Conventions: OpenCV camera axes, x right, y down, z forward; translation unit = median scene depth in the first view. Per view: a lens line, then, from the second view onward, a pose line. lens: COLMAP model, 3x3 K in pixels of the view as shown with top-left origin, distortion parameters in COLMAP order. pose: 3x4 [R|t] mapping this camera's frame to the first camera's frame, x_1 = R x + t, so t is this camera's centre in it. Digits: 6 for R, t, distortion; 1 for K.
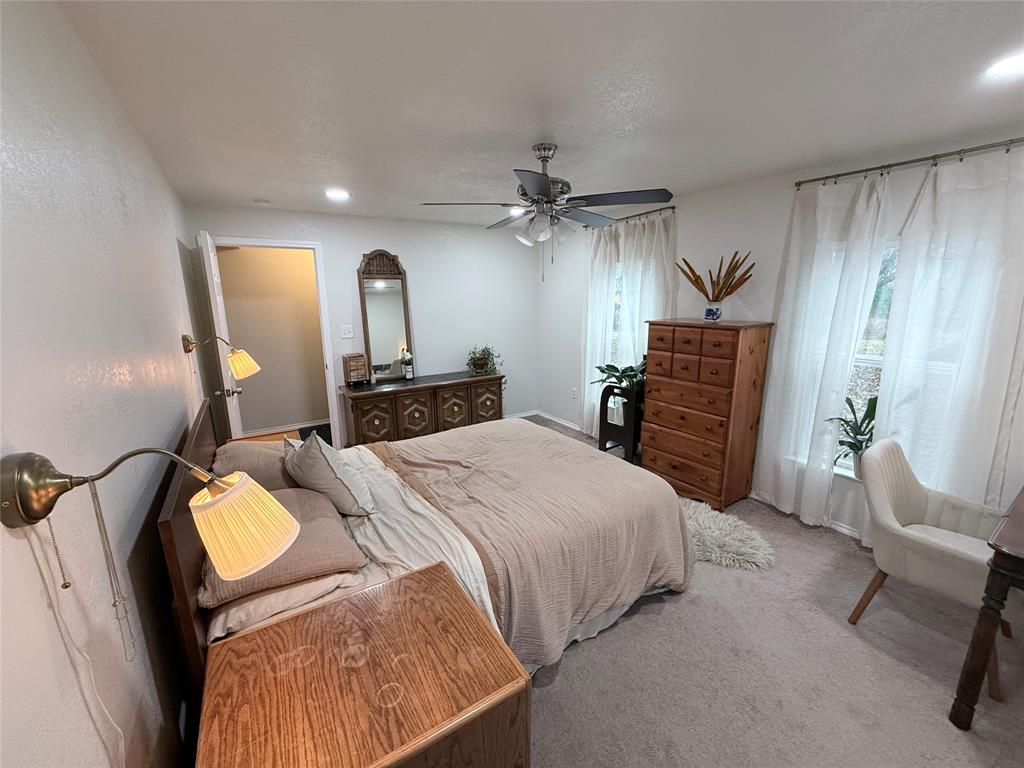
lens RADIAL K [[408.9, 0, 516.2], [0, 408.9, 384.0], [0, 0, 1]] dist [-0.002642, 0.000859]
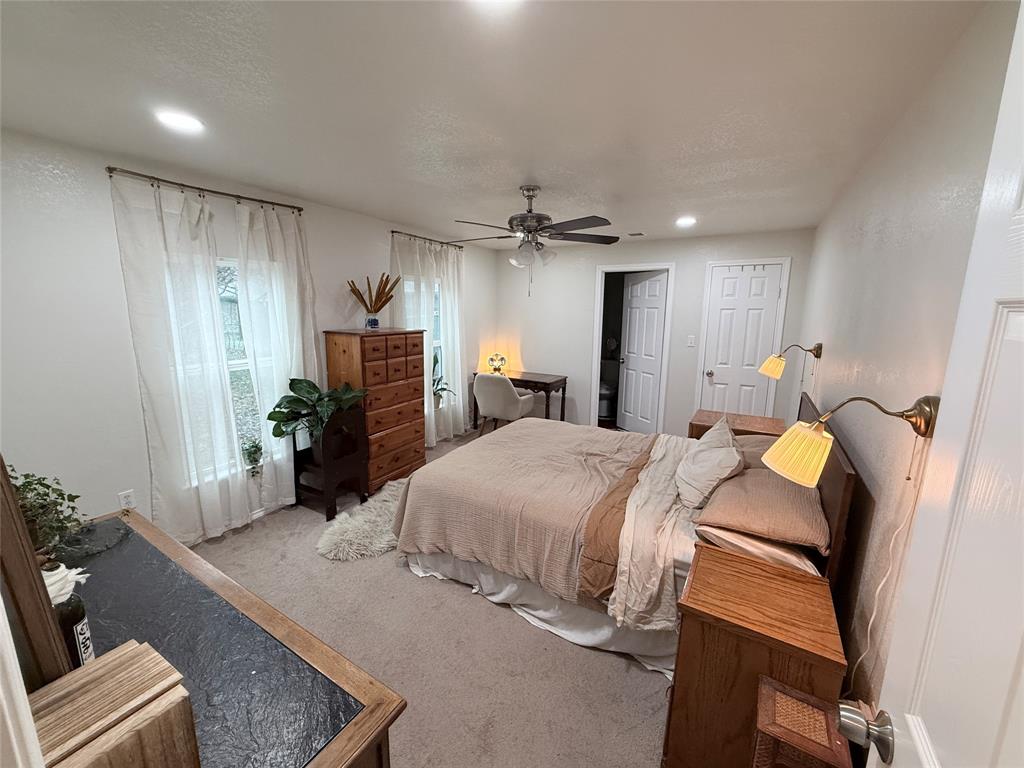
lens RADIAL K [[408.9, 0, 514.7], [0, 408.9, 381.4], [0, 0, 1]] dist [-0.002642, 0.000859]
pose [[-0.429794, -0.168236, 0.887116, -0.754320], [0.181104, 0.946461, 0.267233, -0.255258], [-0.884578, 0.275515, -0.376315, 1.142783]]
